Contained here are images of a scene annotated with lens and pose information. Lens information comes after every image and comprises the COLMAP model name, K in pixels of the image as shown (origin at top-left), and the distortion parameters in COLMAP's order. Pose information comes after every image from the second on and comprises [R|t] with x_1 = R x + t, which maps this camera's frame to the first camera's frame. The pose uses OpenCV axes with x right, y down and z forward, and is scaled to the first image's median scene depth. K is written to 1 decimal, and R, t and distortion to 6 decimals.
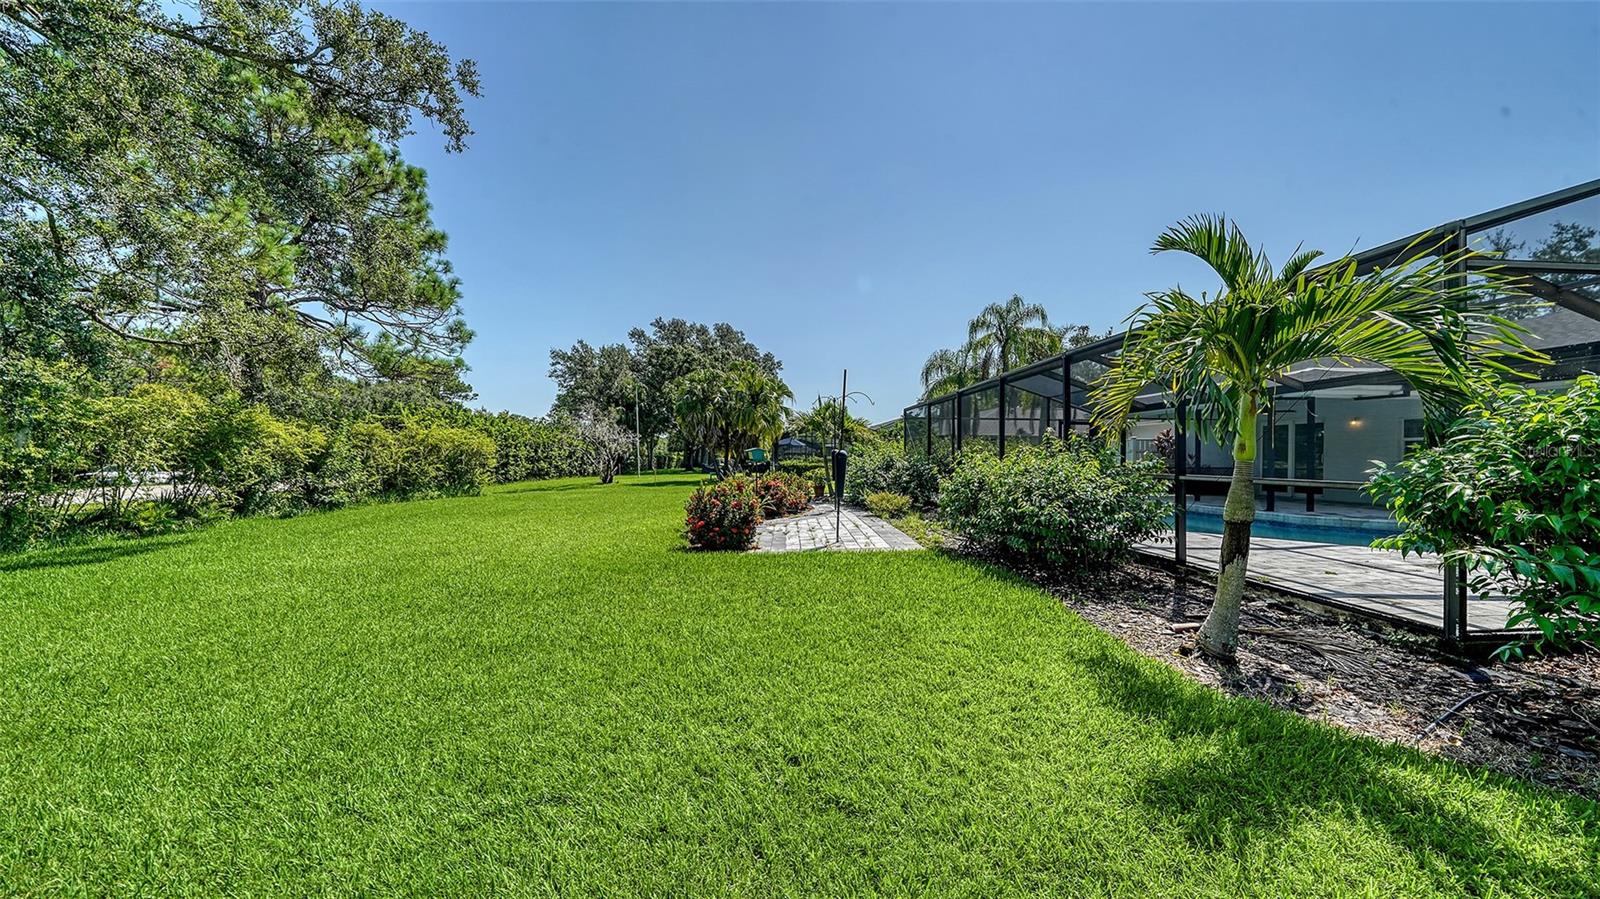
lens RADIAL K [[560.4, 0, 799.5], [0, 560.4, 453.8], [0, 0, 1]] dist [0.001038, -0.000198]
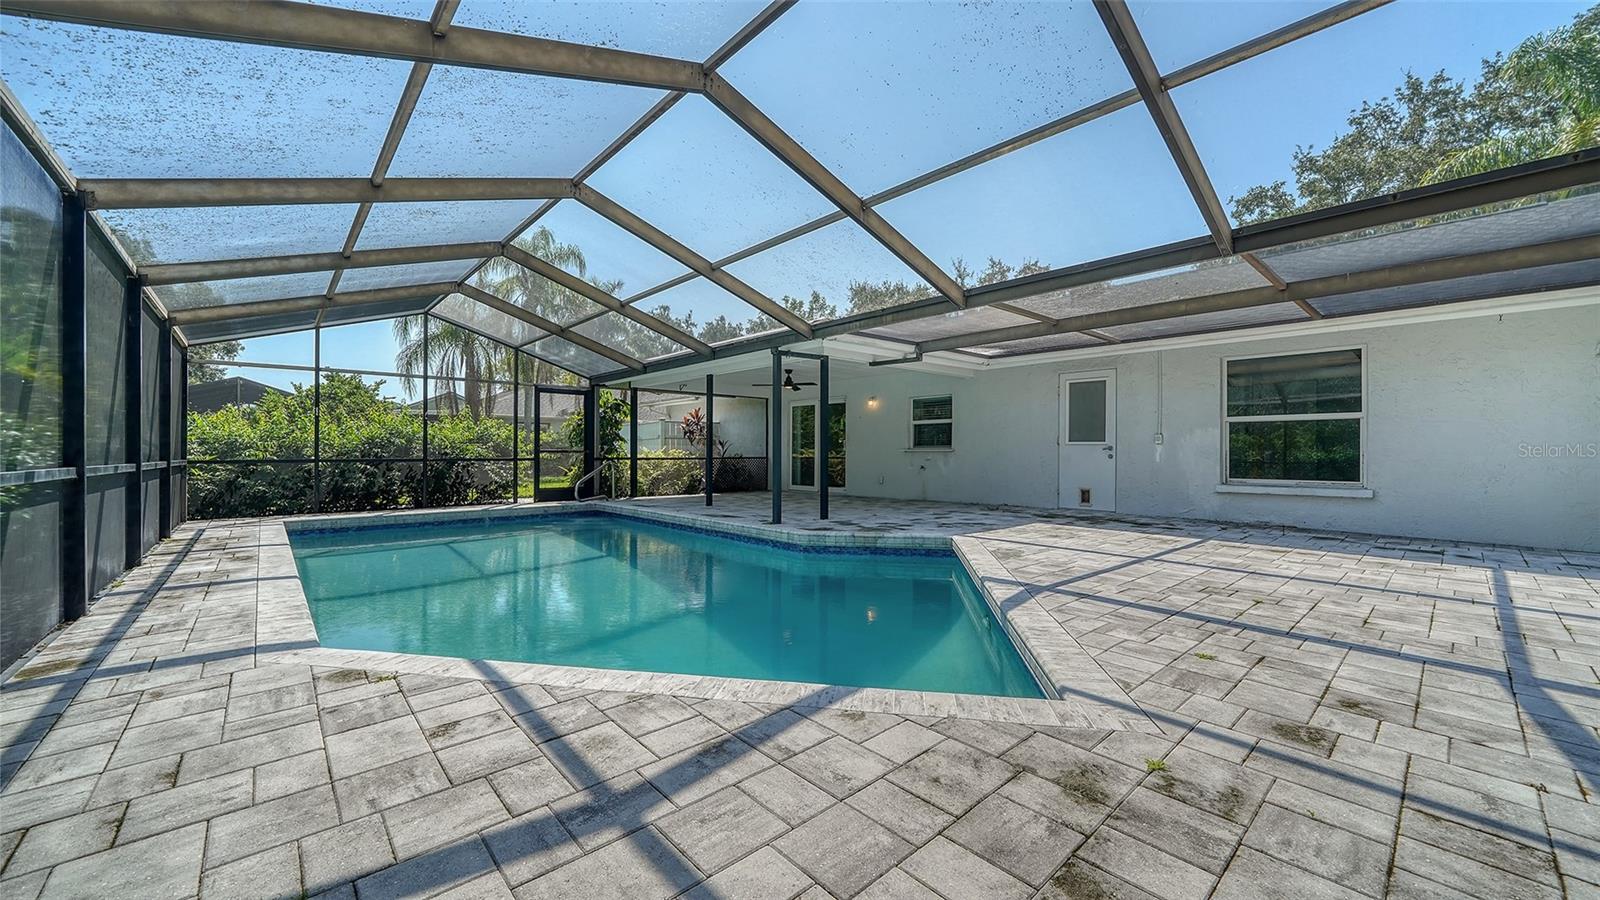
lens RADIAL K [[608.4, 0, 788.8], [0, 608.4, 450.0], [0, 0, 1]] dist [-0.001338, 0.000176]
pose [[0.803826, -0.005029, 0.594843, 0.263947], [-0.000960, 0.999952, 0.009751, 0.005496], [-0.594863, -0.008409, 0.803783, 0.258602]]
